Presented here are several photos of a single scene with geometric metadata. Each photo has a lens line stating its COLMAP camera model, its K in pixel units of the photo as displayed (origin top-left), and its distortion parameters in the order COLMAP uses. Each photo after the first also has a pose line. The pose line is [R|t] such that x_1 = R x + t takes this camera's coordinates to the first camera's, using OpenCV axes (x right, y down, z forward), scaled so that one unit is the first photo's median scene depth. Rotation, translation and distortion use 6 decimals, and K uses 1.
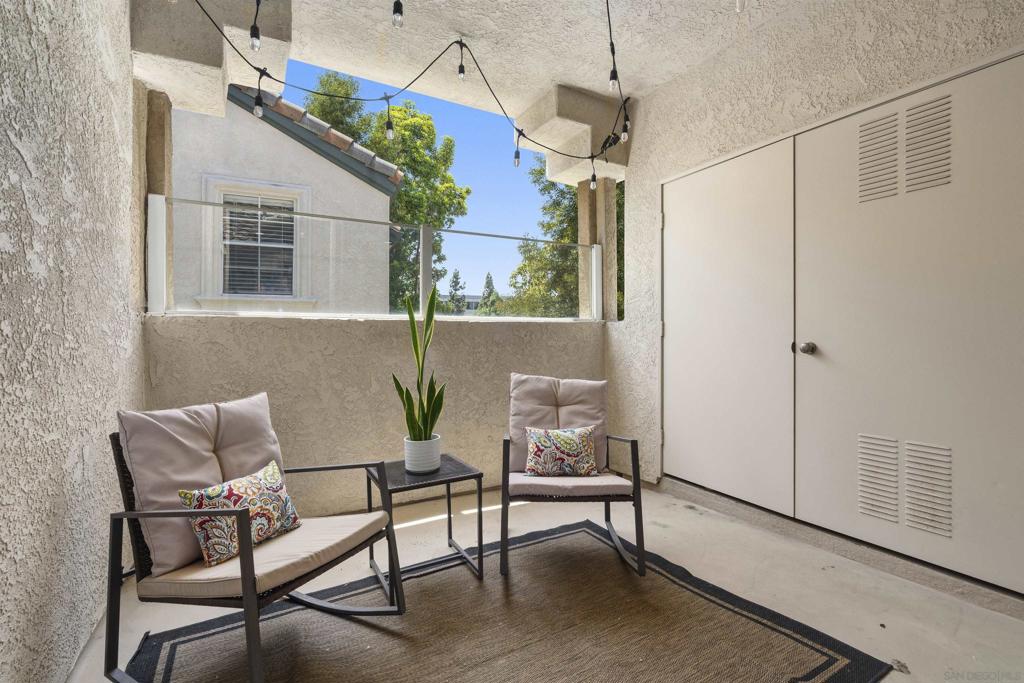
lens RADIAL K [[462.0, 0, 512.0], [0, 462.0, 341.5], [0, 0, 1]] dist [-0.000722, 0.000016]
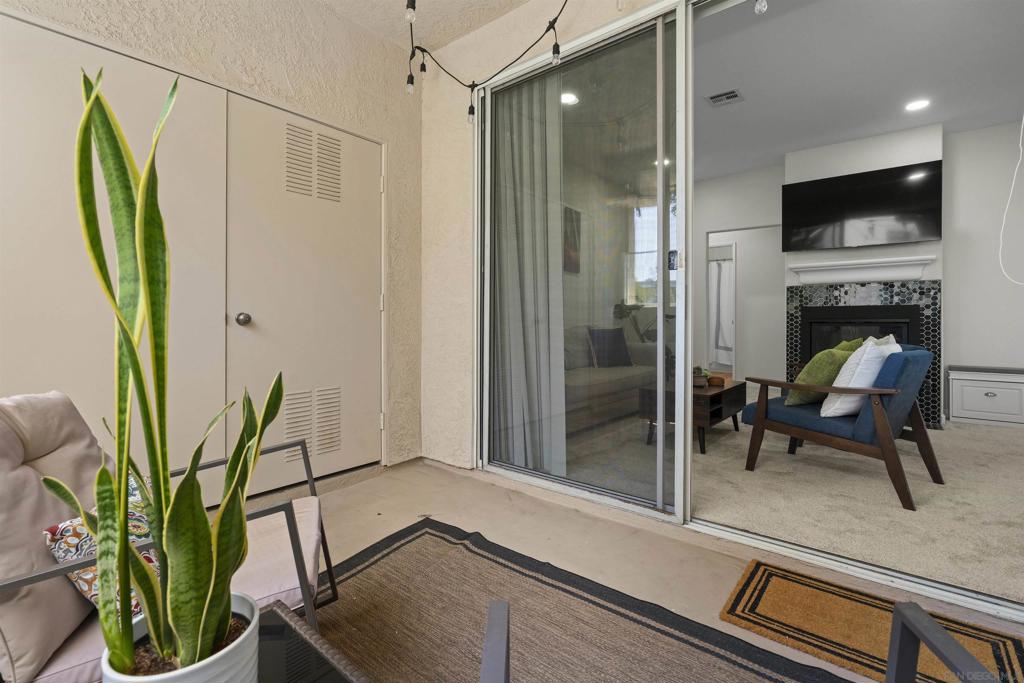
lens RADIAL K [[462.0, 0, 512.0], [0, 462.0, 341.5], [0, 0, 1]] dist [-0.000722, 0.000016]
pose [[-0.355786, -0.051486, 0.933148, -0.906413], [0.000186, 0.998477, 0.055161, 0.007655], [-0.934567, 0.019799, -0.355235, 1.564452]]
